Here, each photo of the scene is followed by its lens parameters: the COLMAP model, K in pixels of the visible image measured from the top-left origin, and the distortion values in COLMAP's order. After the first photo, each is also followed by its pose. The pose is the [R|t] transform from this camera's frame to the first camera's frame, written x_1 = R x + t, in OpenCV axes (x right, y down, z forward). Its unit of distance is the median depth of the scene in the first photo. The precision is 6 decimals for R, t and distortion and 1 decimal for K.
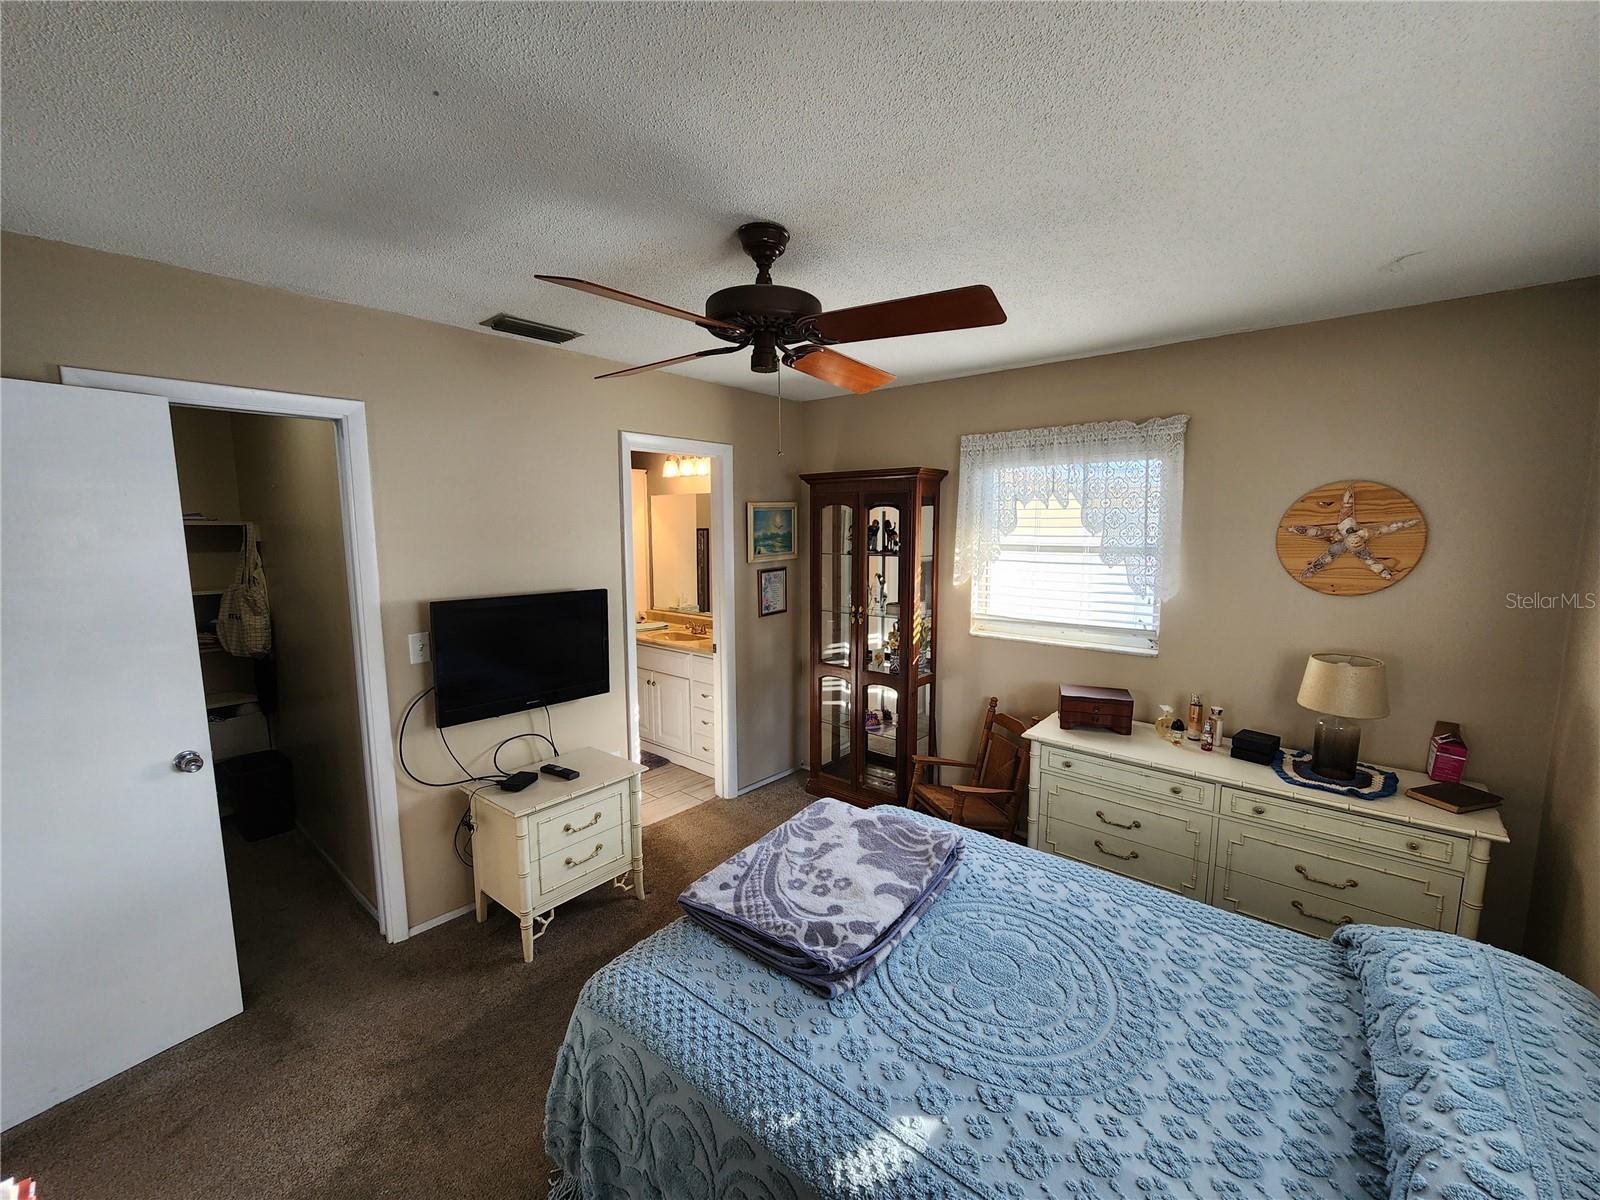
lens RADIAL K [[656.6, 0, 799.8], [0, 656.6, 598.8], [0, 0, 1]] dist [0.000148, -0.001573]
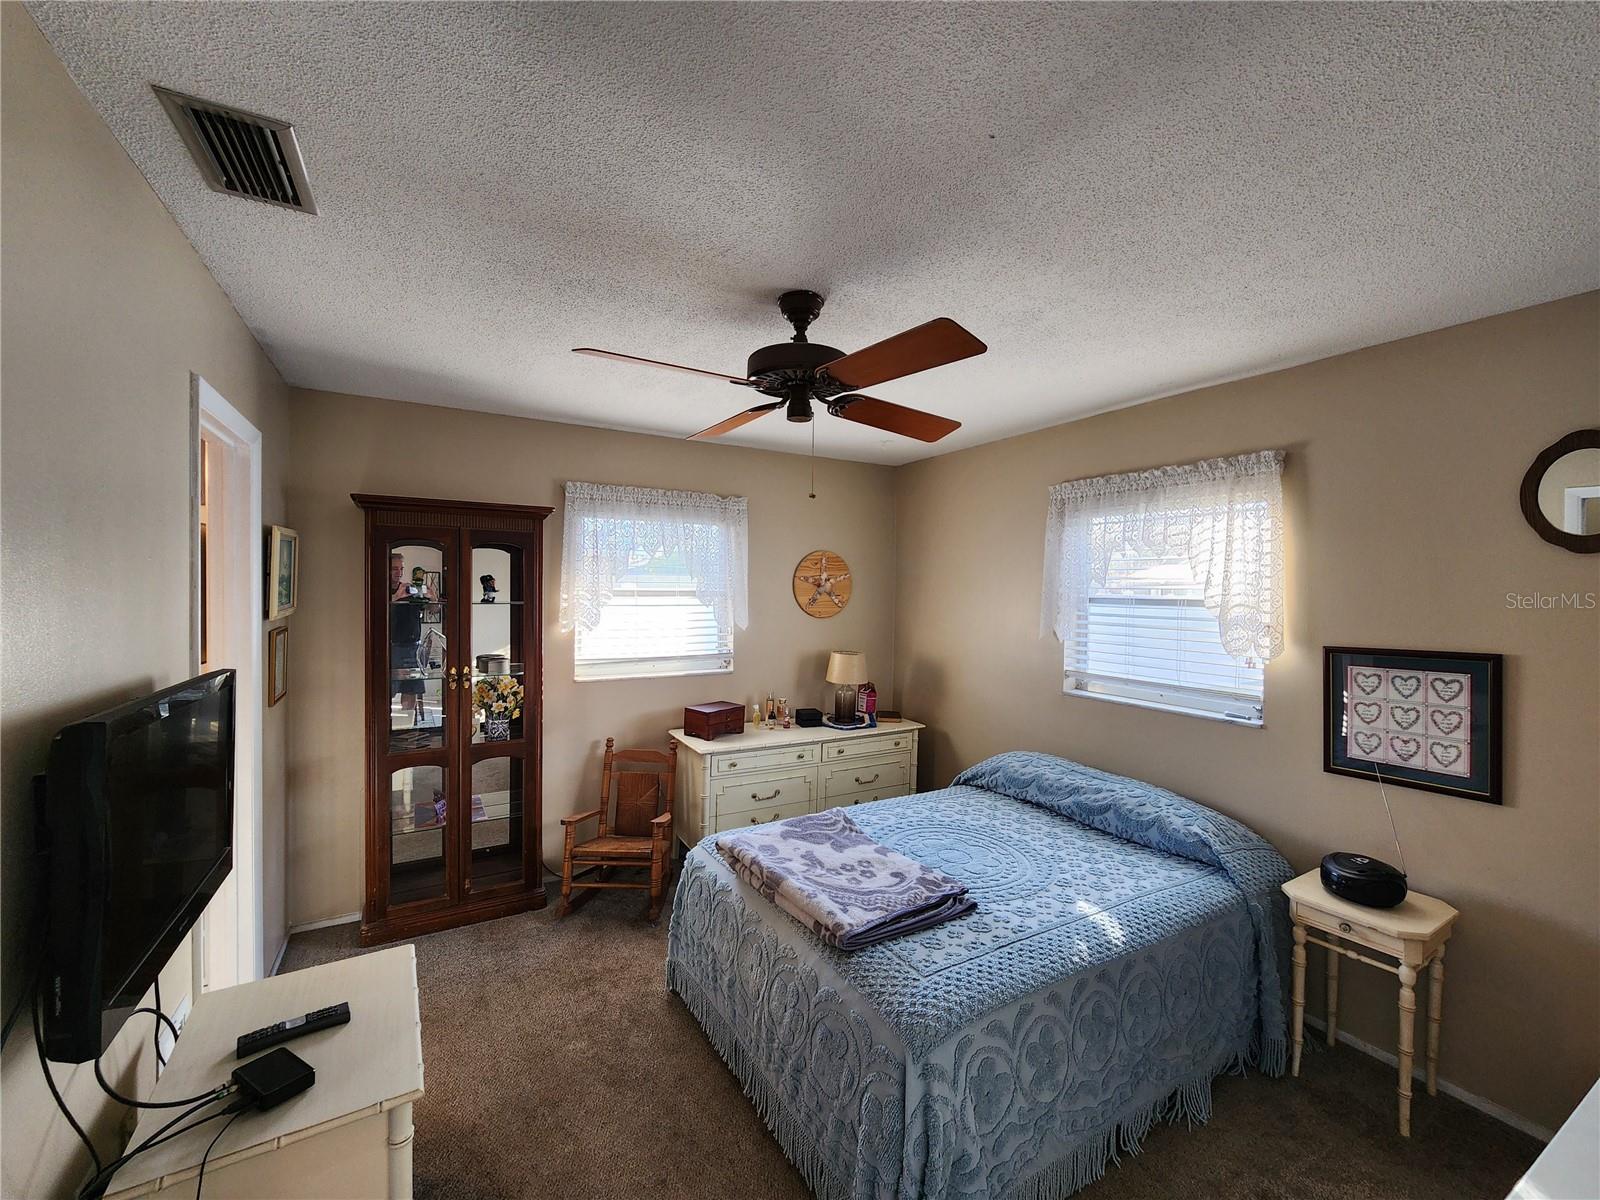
lens RADIAL K [[656.6, 0, 806.0], [0, 656.6, 598.0], [0, 0, 1]] dist [0.000148, -0.001573]
pose [[0.328700, -0.008334, 0.944398, -0.798913], [0.095528, 0.995126, -0.024467, -0.018837], [-0.939591, 0.098259, 0.327894, 0.488919]]
